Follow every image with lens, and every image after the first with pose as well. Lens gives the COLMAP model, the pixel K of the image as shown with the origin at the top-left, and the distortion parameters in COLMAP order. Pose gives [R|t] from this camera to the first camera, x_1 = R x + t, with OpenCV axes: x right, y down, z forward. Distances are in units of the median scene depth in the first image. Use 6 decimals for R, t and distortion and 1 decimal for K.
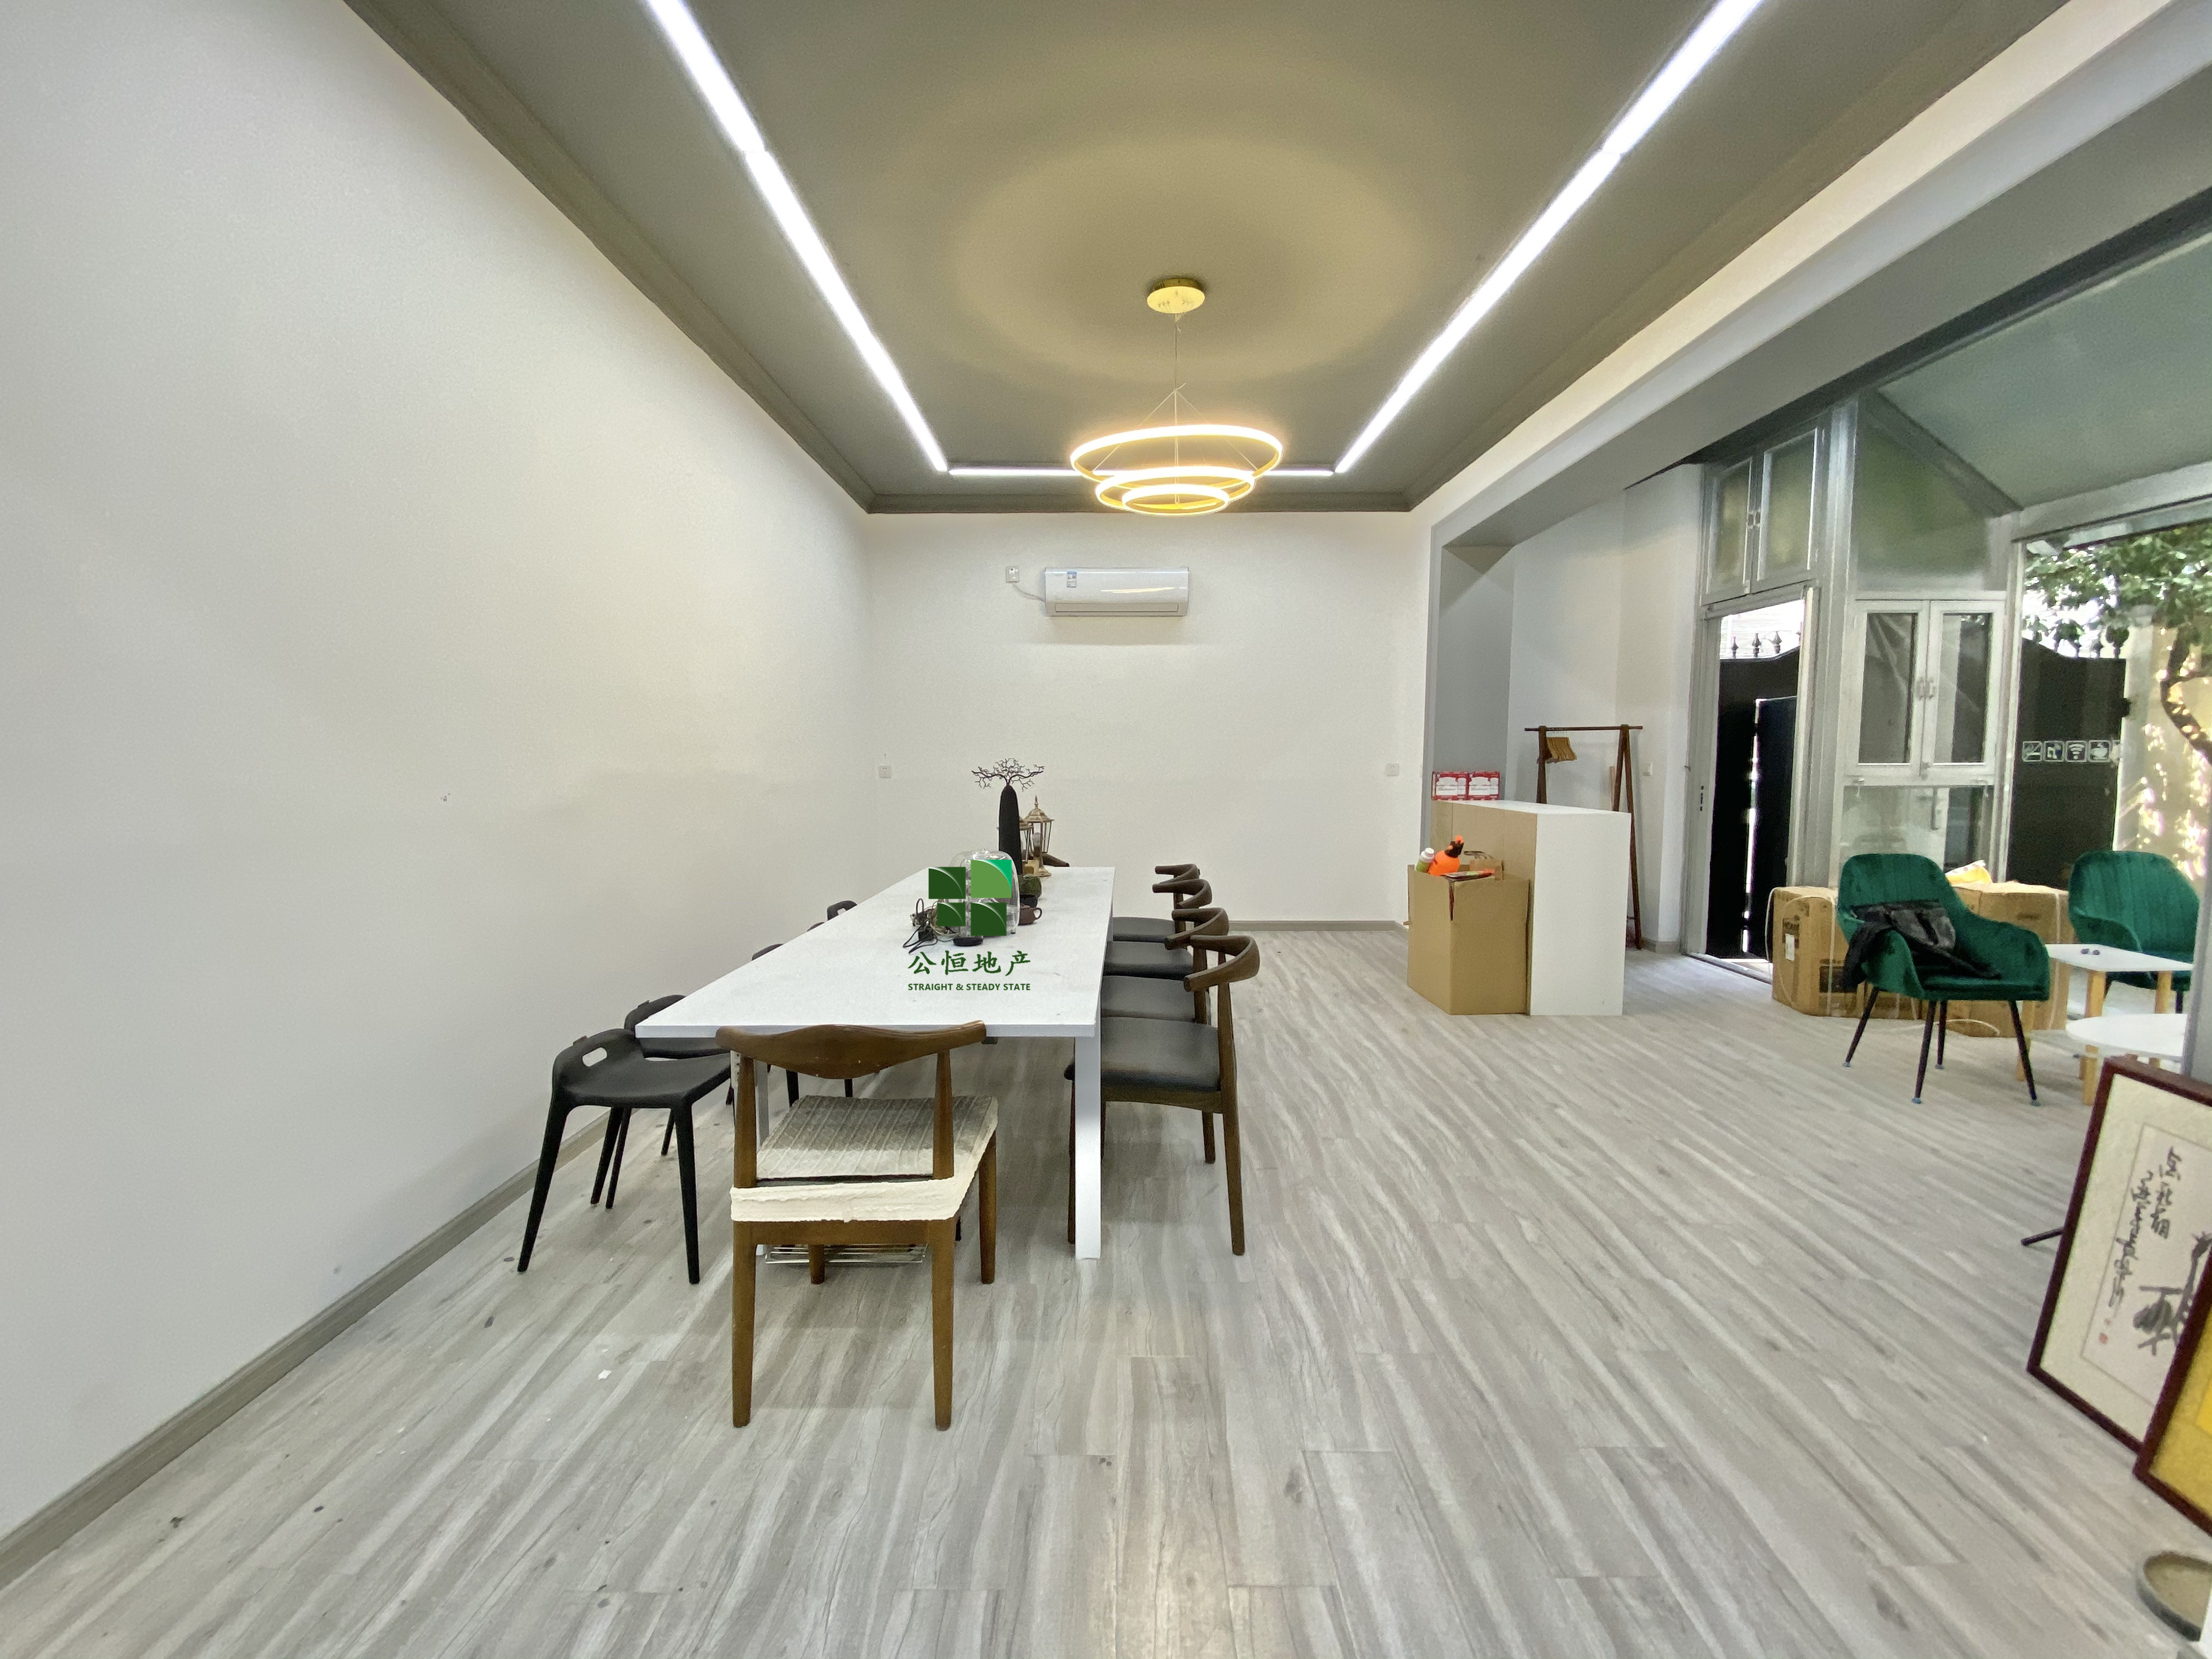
lens RADIAL K [[911.6, 0, 1104.3], [0, 911.6, 830.2], [0, 0, 1]] dist [-0.013909, -0.002235]
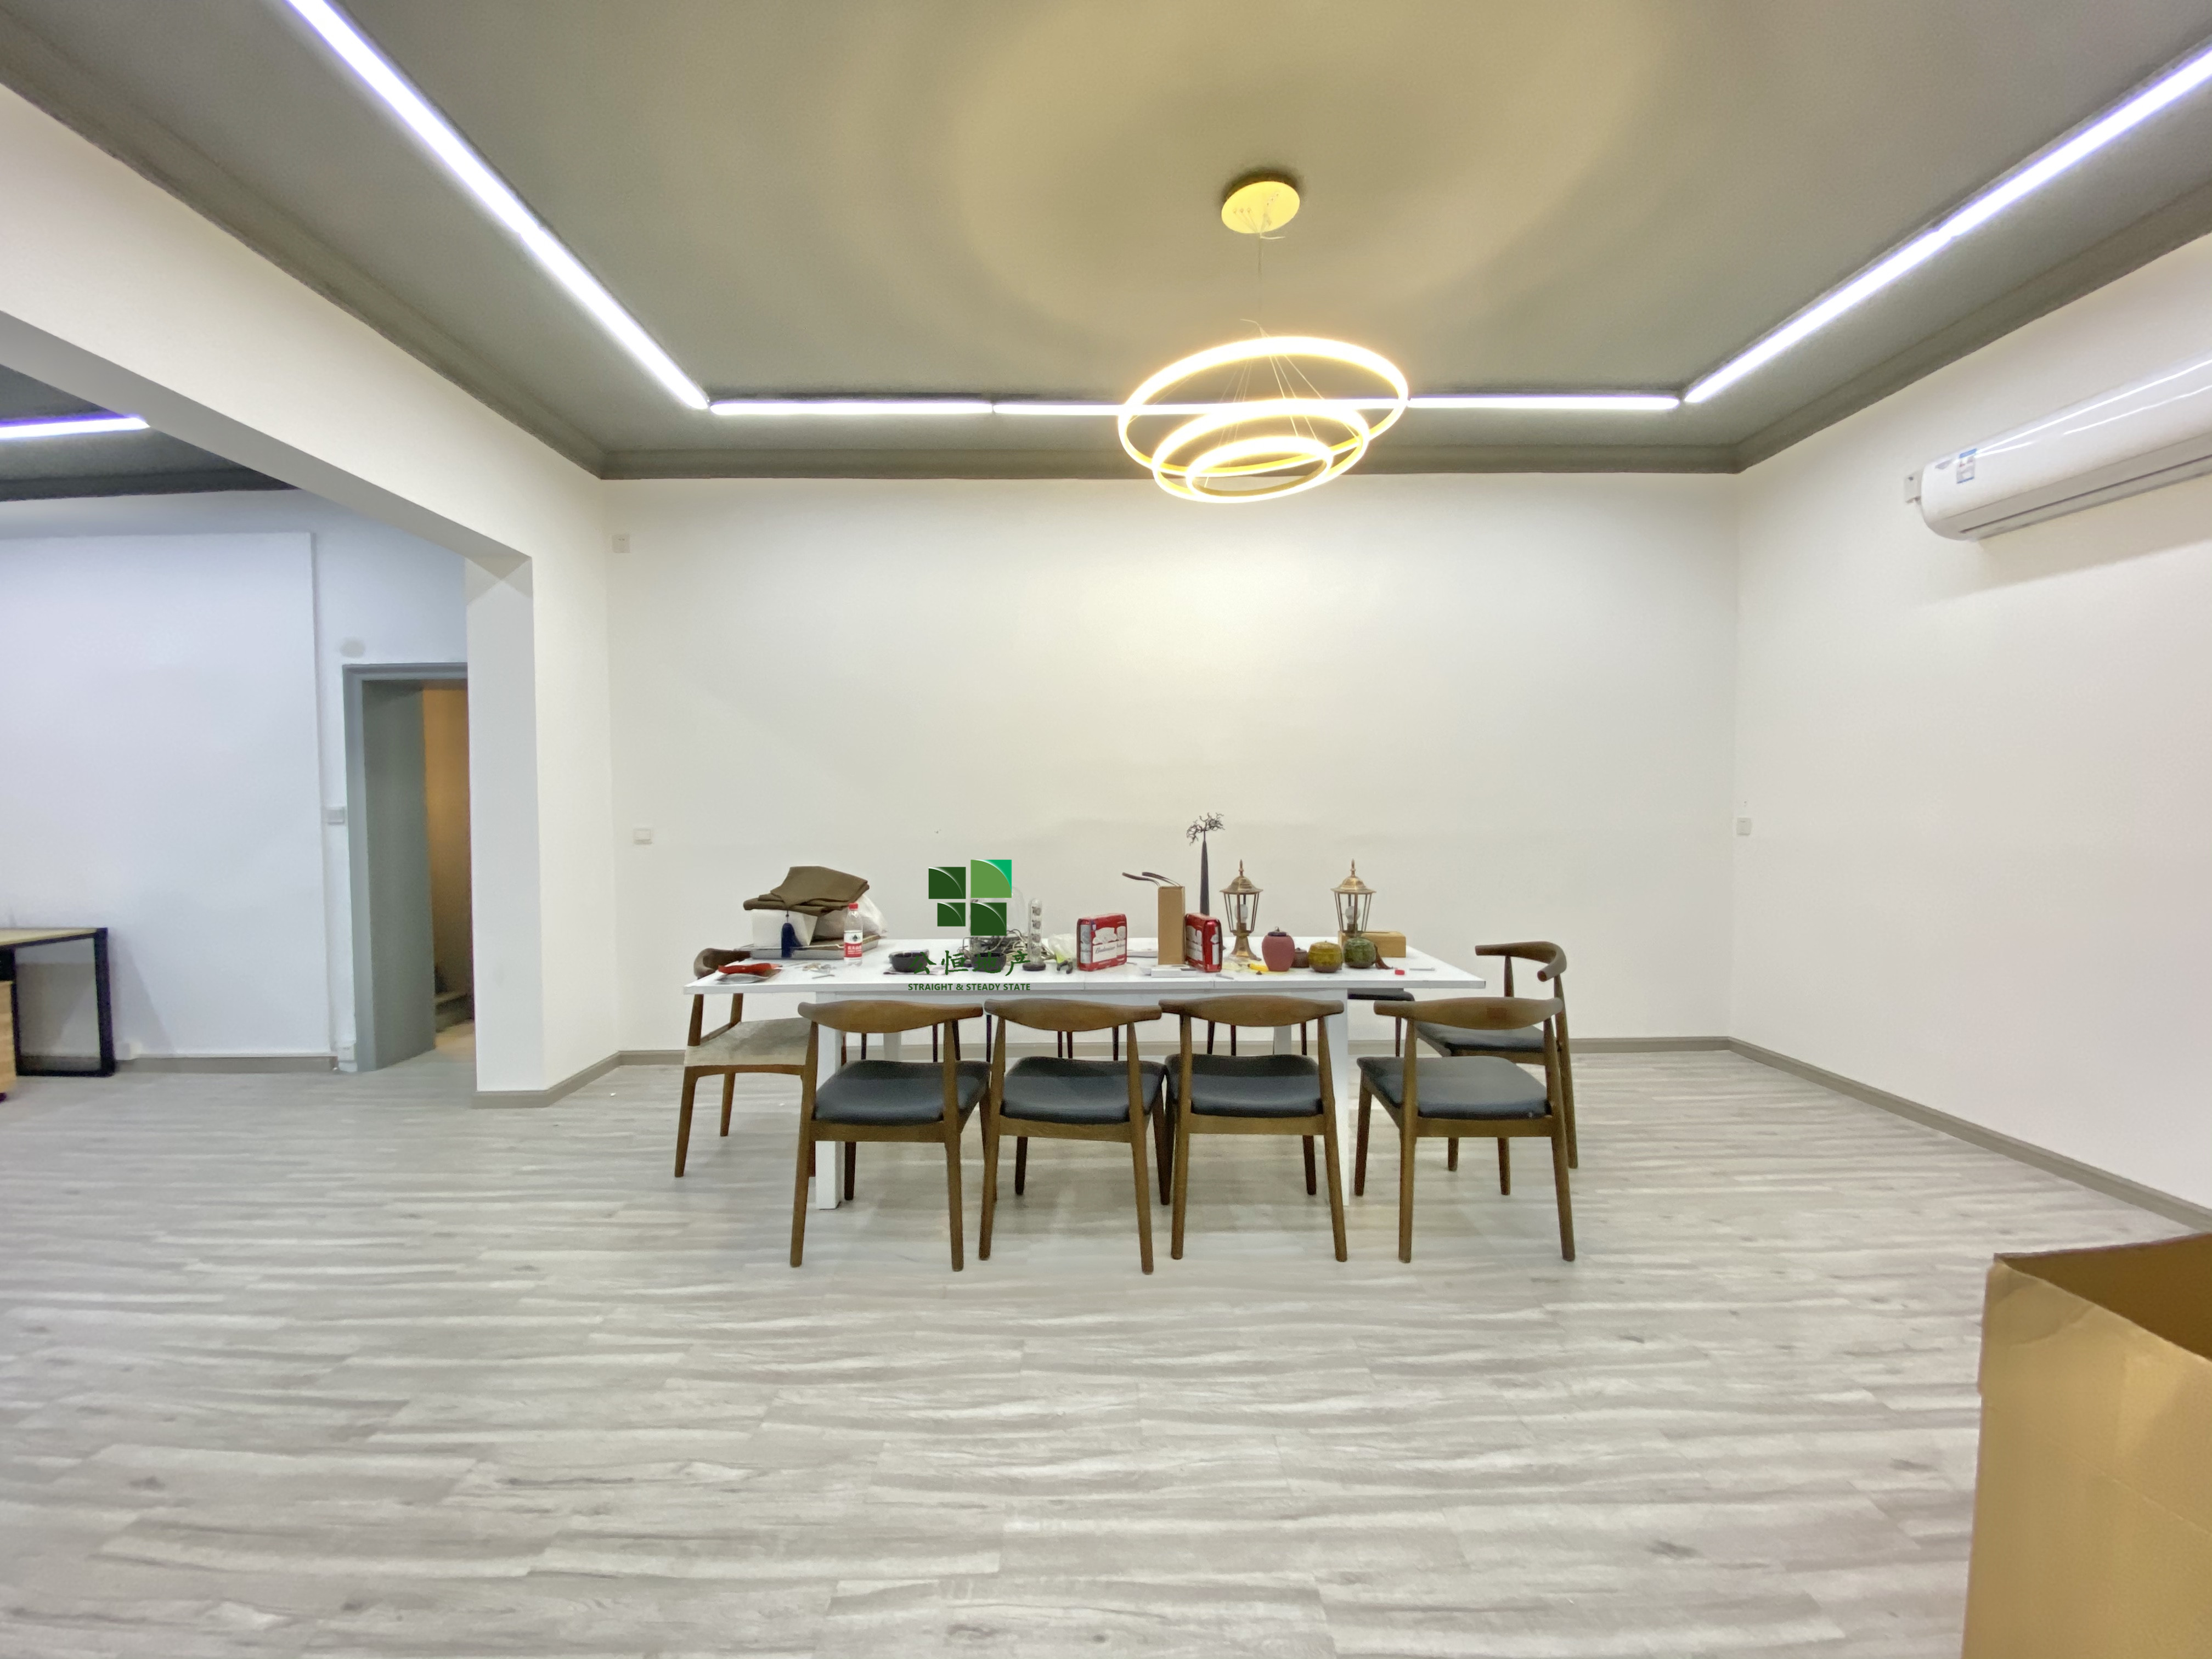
lens RADIAL K [[911.6, 0, 1098.5], [0, 911.6, 829.1], [0, 0, 1]] dist [-0.013909, -0.002235]
pose [[0.023822, 0.039768, -0.998925, 1.236550], [-0.074275, 0.996517, 0.037901, -0.138710], [0.996953, 0.073292, 0.026692, 1.301019]]
